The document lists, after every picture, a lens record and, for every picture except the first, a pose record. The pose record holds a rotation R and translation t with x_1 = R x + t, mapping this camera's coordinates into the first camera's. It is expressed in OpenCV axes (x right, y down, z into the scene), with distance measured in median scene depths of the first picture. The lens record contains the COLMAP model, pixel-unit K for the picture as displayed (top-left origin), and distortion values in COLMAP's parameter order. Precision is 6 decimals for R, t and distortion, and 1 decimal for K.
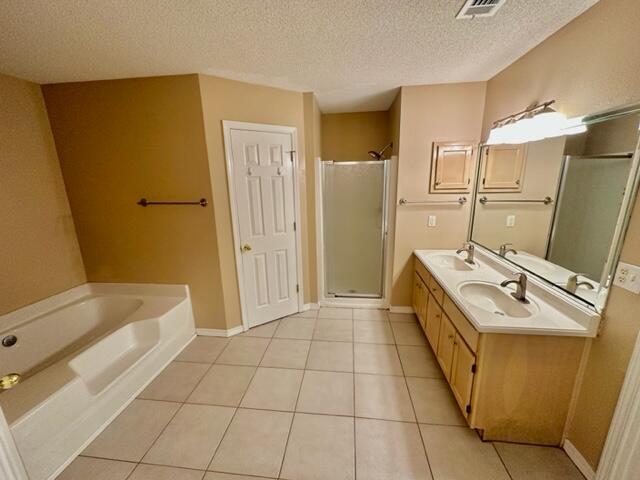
lens RADIAL K [[255.6, 0, 320.0], [0, 255.6, 240.0], [0, 0, 1]] dist [-0.003020, 0.000021]
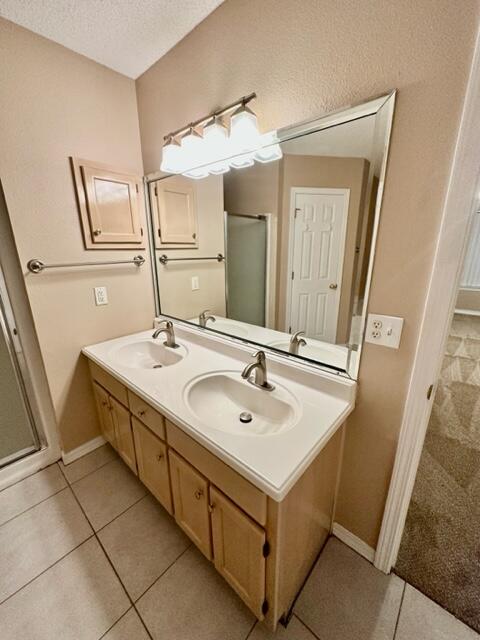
lens RADIAL K [[255.6, 0, 240.0], [0, 255.6, 320.0], [0, 0, 1]] dist [-0.003020, 0.000021]
pose [[0.573756, -0.208661, 0.792000, 0.138514], [0.184158, 0.975108, 0.123491, -0.032874], [-0.798054, 0.074999, 0.597901, 0.392449]]
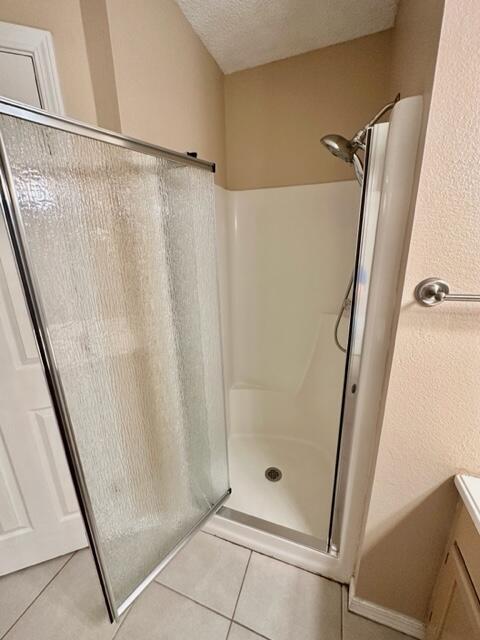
lens RADIAL K [[255.6, 0, 240.0], [0, 255.6, 320.0], [0, 0, 1]] dist [-0.003020, 0.000021]
pose [[0.971277, 0.063950, -0.229197, 0.220348], [-0.052929, 0.997141, 0.053922, -0.135552], [0.231990, -0.040242, 0.971885, 0.771846]]
